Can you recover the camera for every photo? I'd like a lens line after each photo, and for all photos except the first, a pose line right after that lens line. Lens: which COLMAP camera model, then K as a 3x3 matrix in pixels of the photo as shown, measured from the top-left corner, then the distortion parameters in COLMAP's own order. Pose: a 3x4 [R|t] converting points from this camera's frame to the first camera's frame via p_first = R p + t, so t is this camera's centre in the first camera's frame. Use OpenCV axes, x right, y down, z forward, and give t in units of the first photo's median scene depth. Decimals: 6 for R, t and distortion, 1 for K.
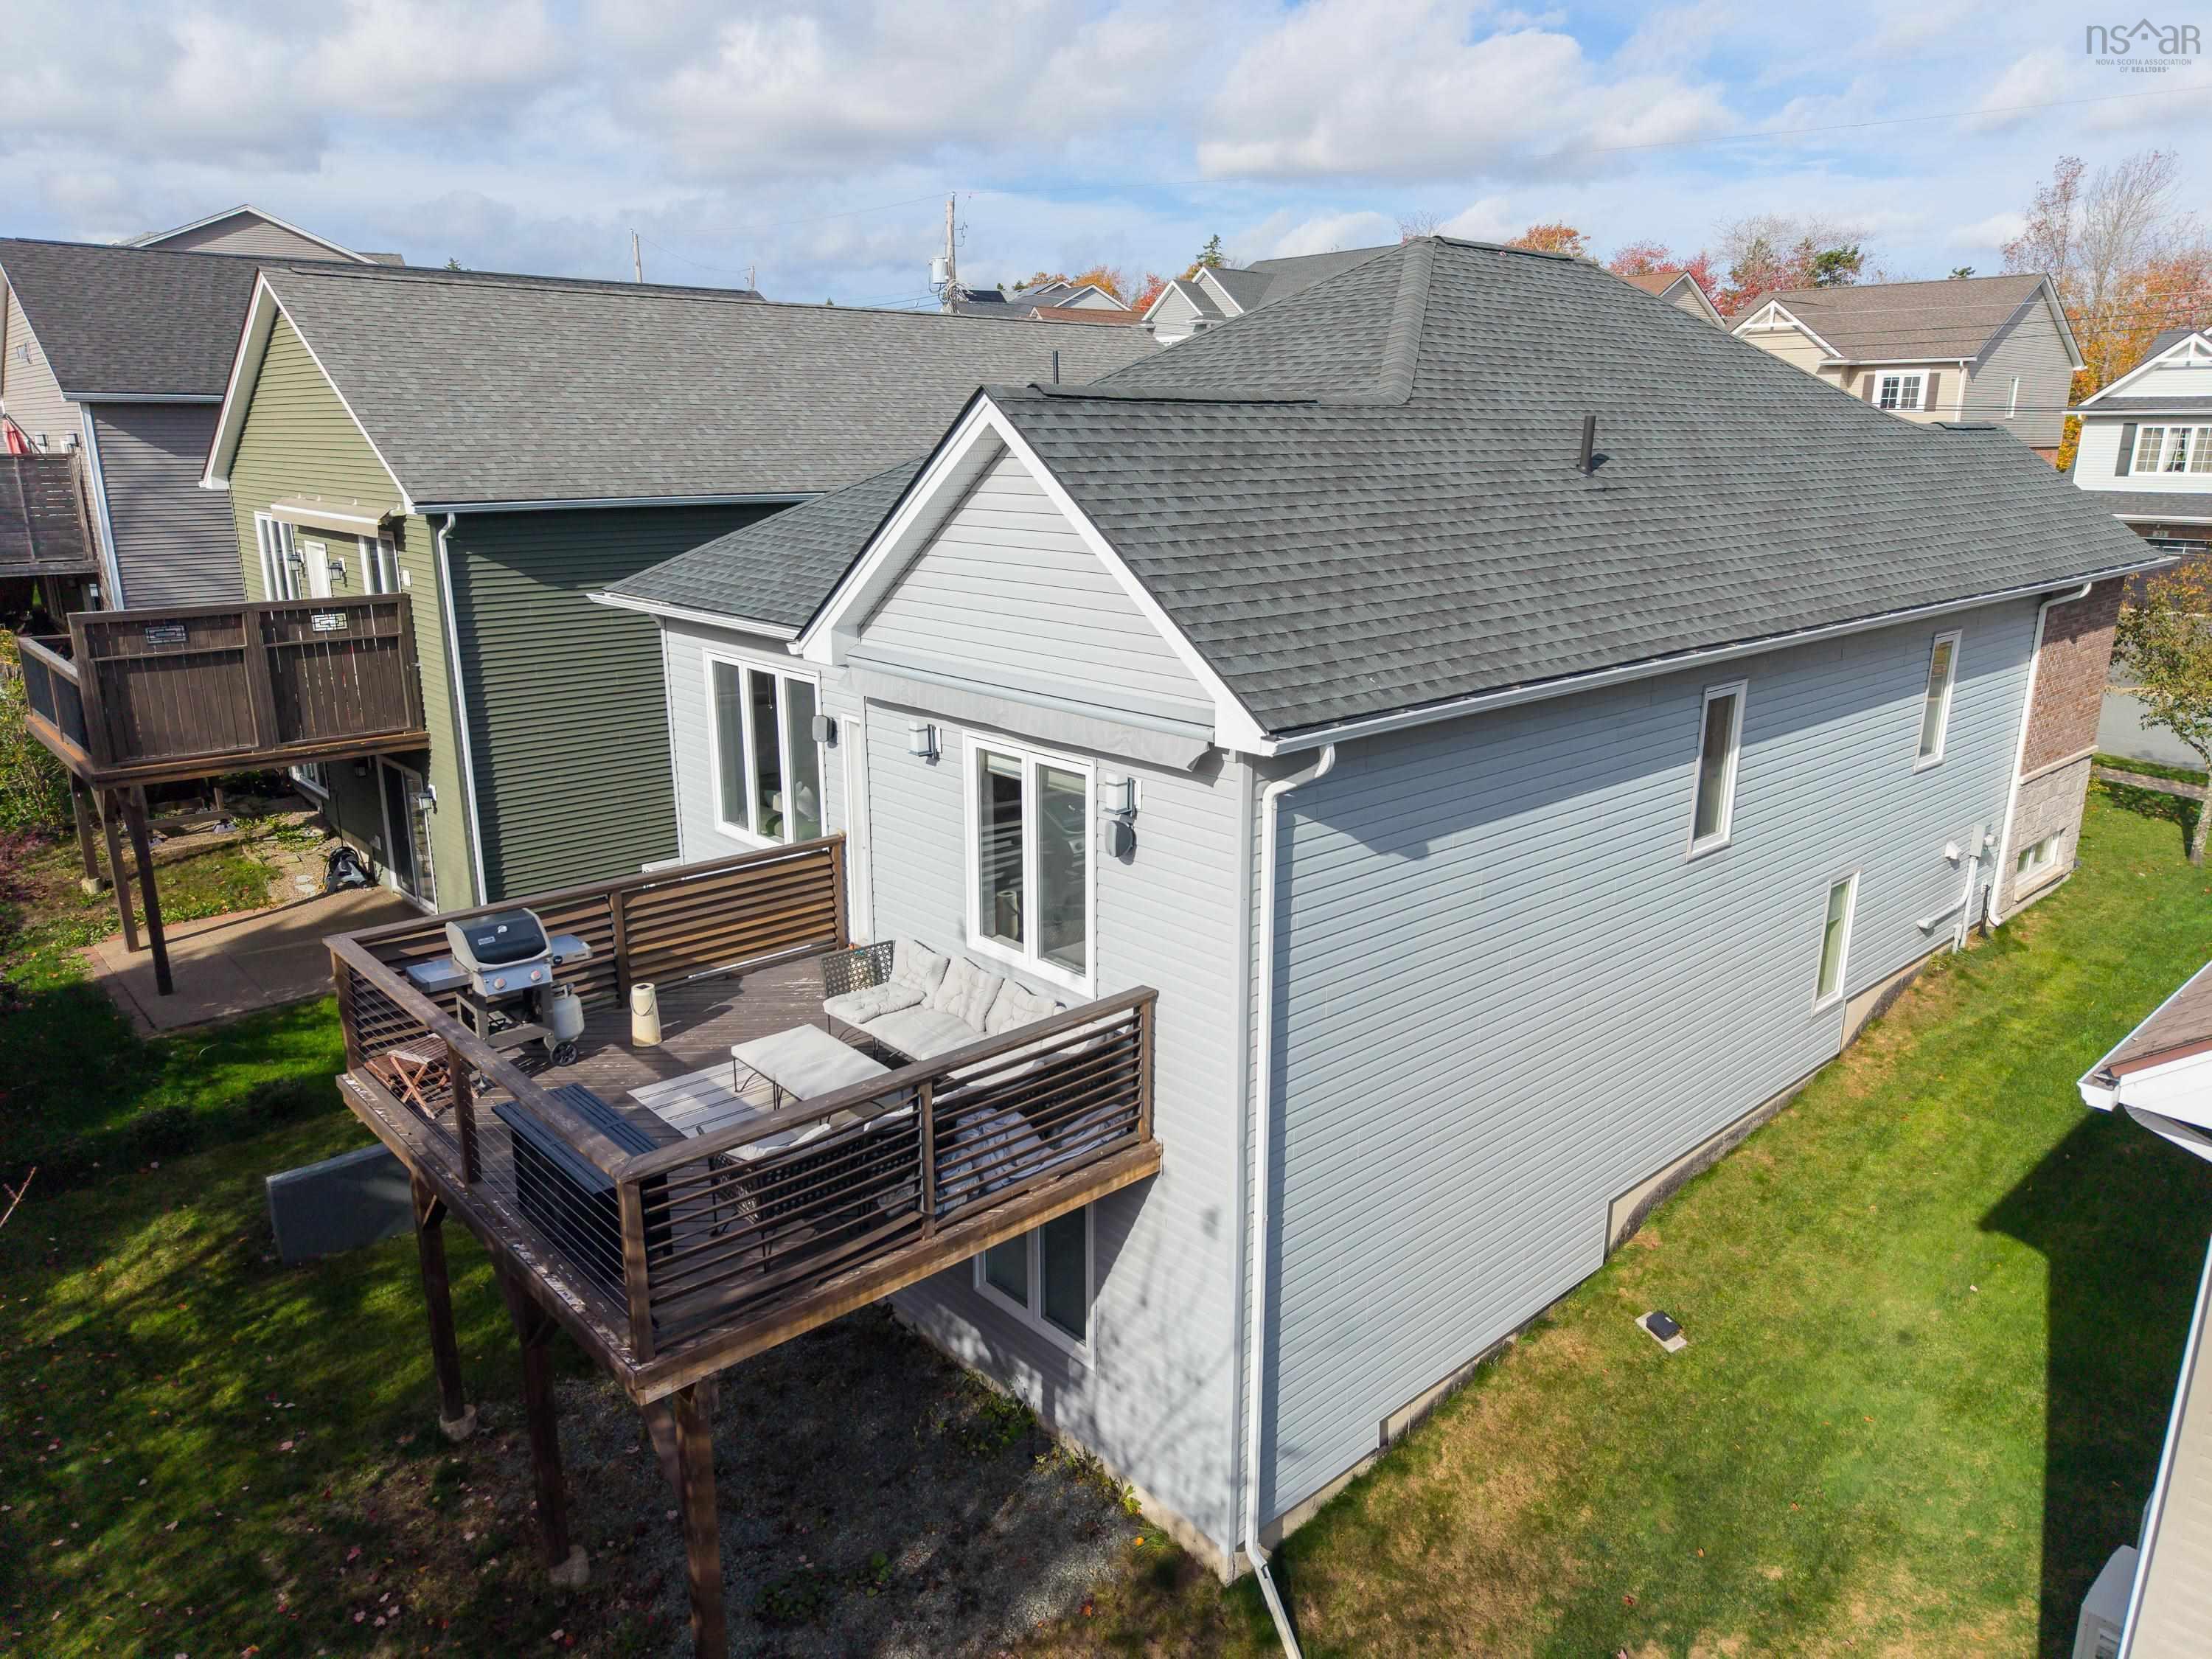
lens RADIAL K [[1483.6, 0, 1130.2], [0, 1483.6, 822.7], [0, 0, 1]] dist [0.022465, 0.000628]
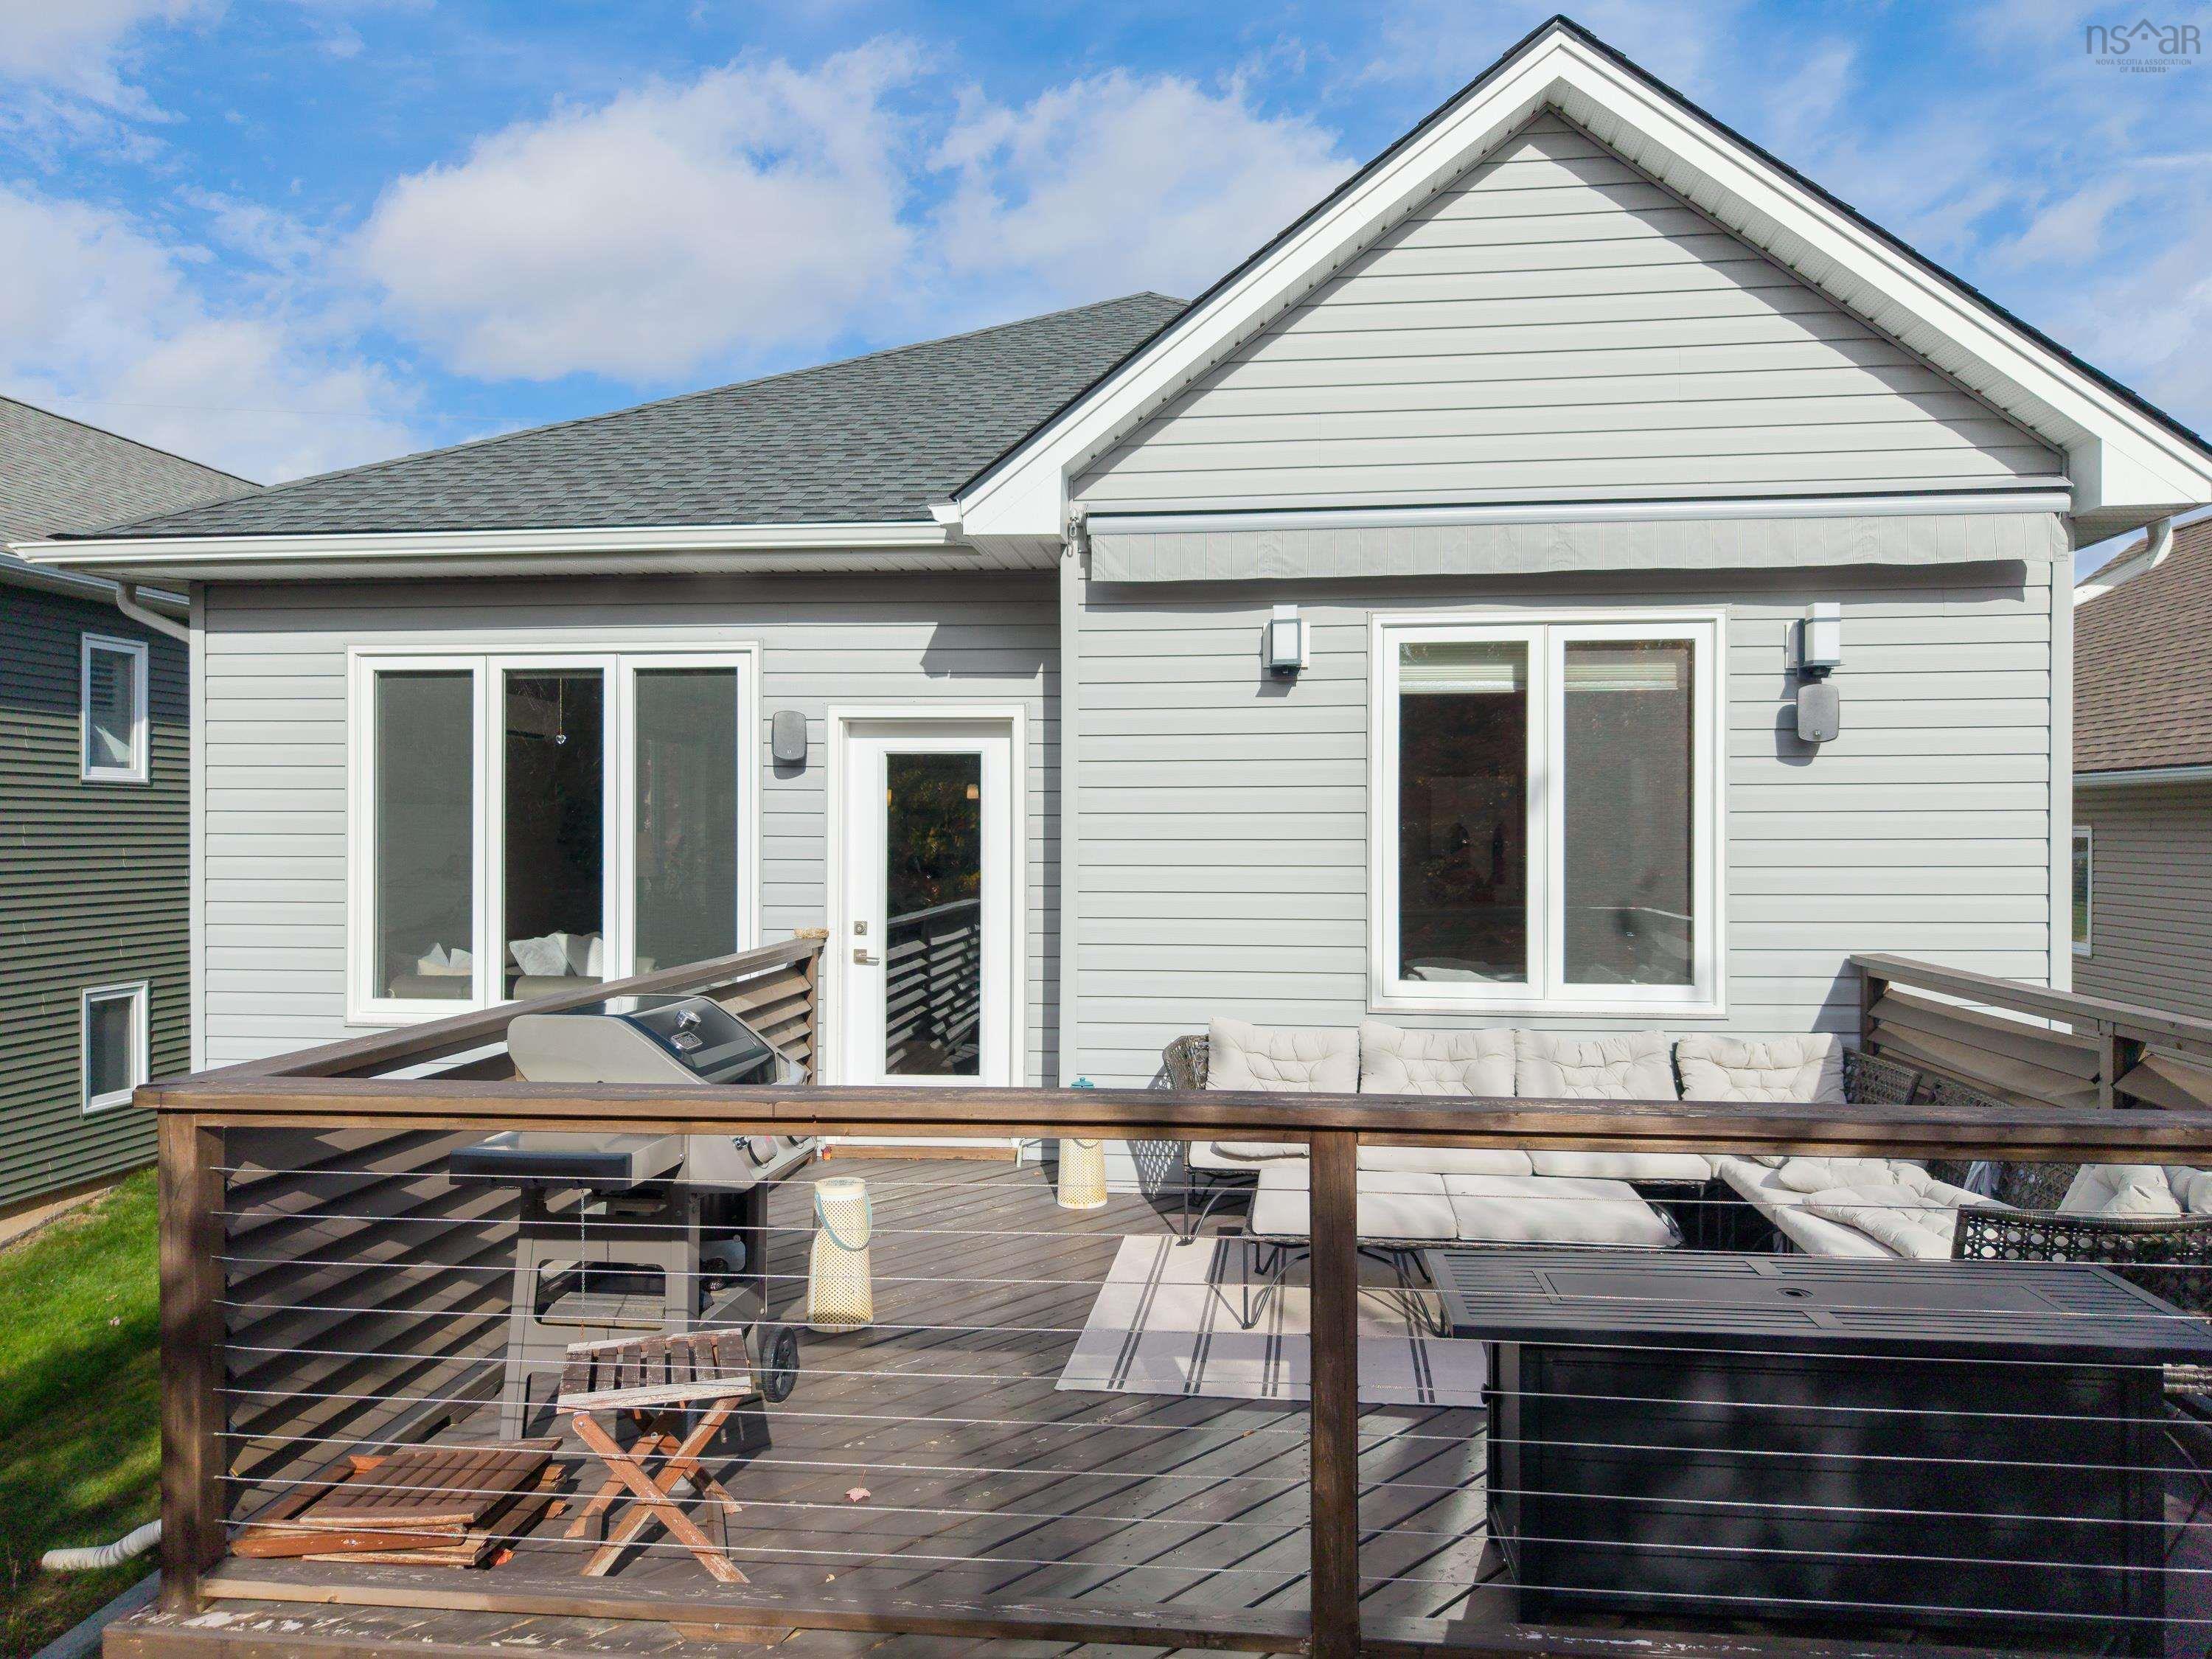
lens RADIAL K [[1513.3, 0, 1107.8], [0, 1513.3, 836.5], [0, 0, 1]] dist [-0.004215, -0.002599]
pose [[0.755934, -0.003005, 0.654640, -0.568247], [0.169494, 0.966790, -0.191282, 0.113954], [-0.632325, 0.255555, 0.731339, 0.634254]]
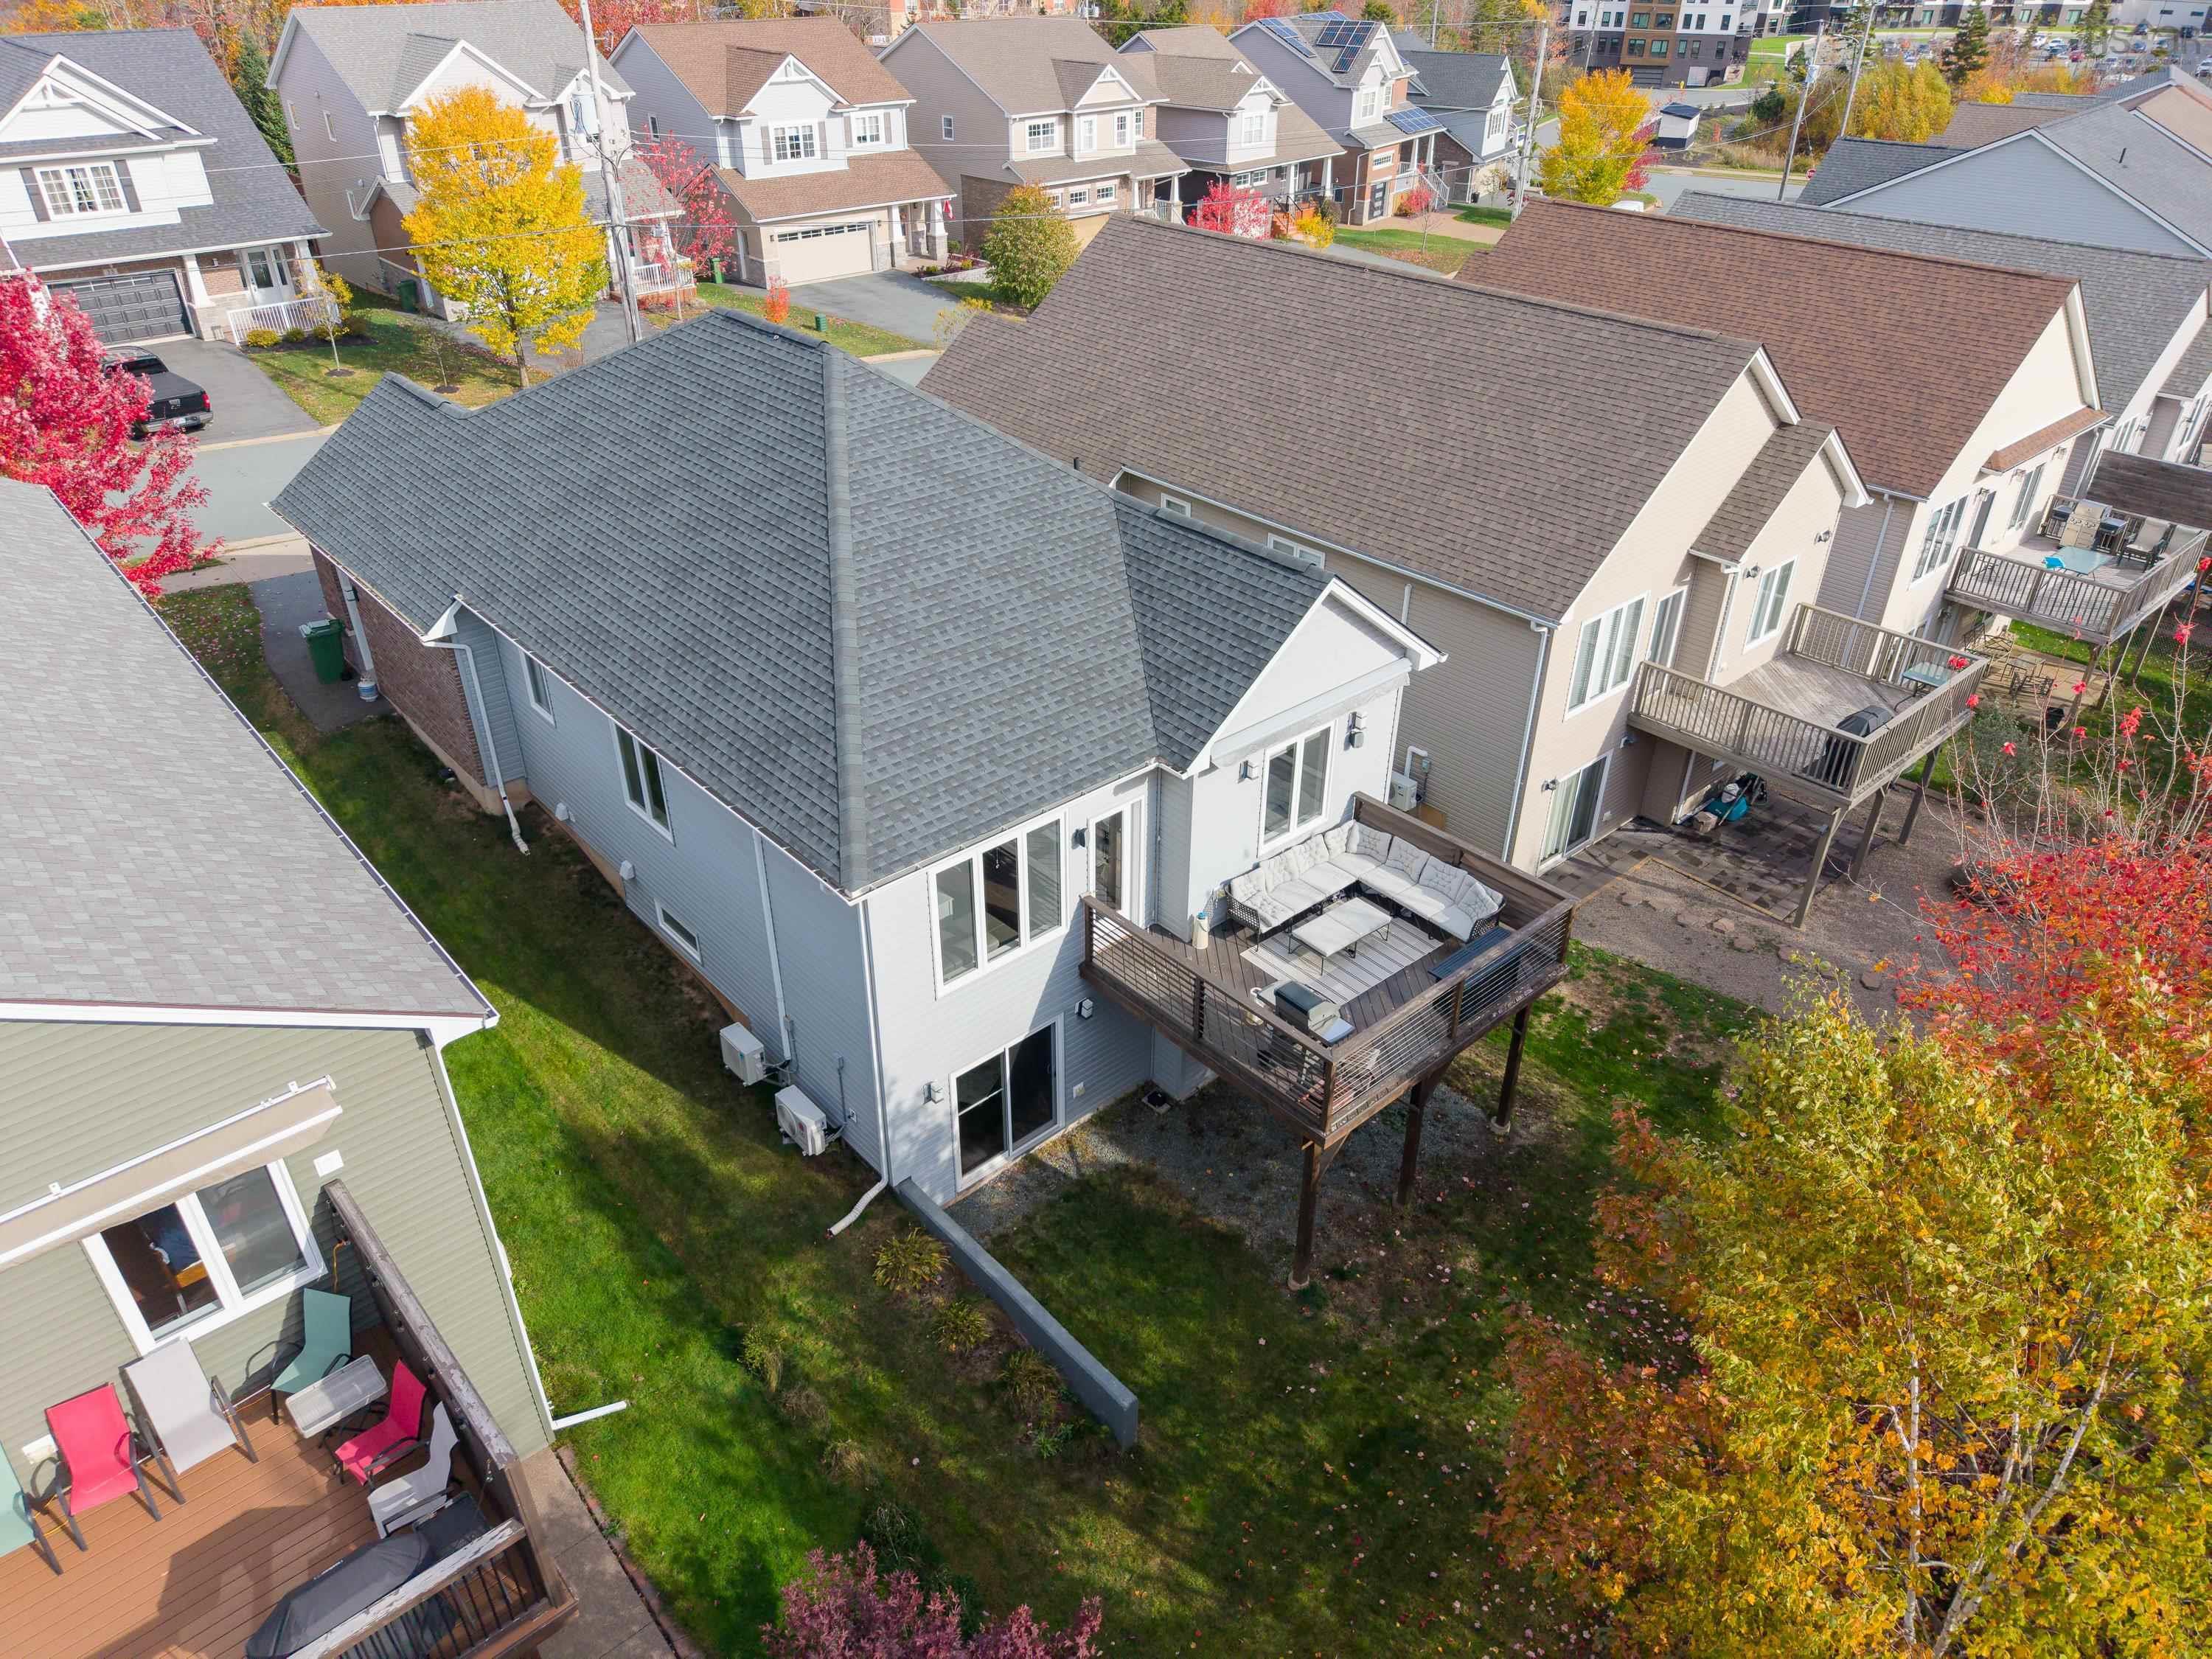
lens RADIAL K [[1467.1, 0, 1106.0], [0, 1467.1, 826.3], [0, 0, 1]] dist [0.018756, -0.006545]
pose [[0.019495, -0.532672, 0.846097, -1.648851], [0.248880, 0.822205, 0.511896, -0.931501], [-0.968338, 0.200597, 0.148600, 0.925894]]
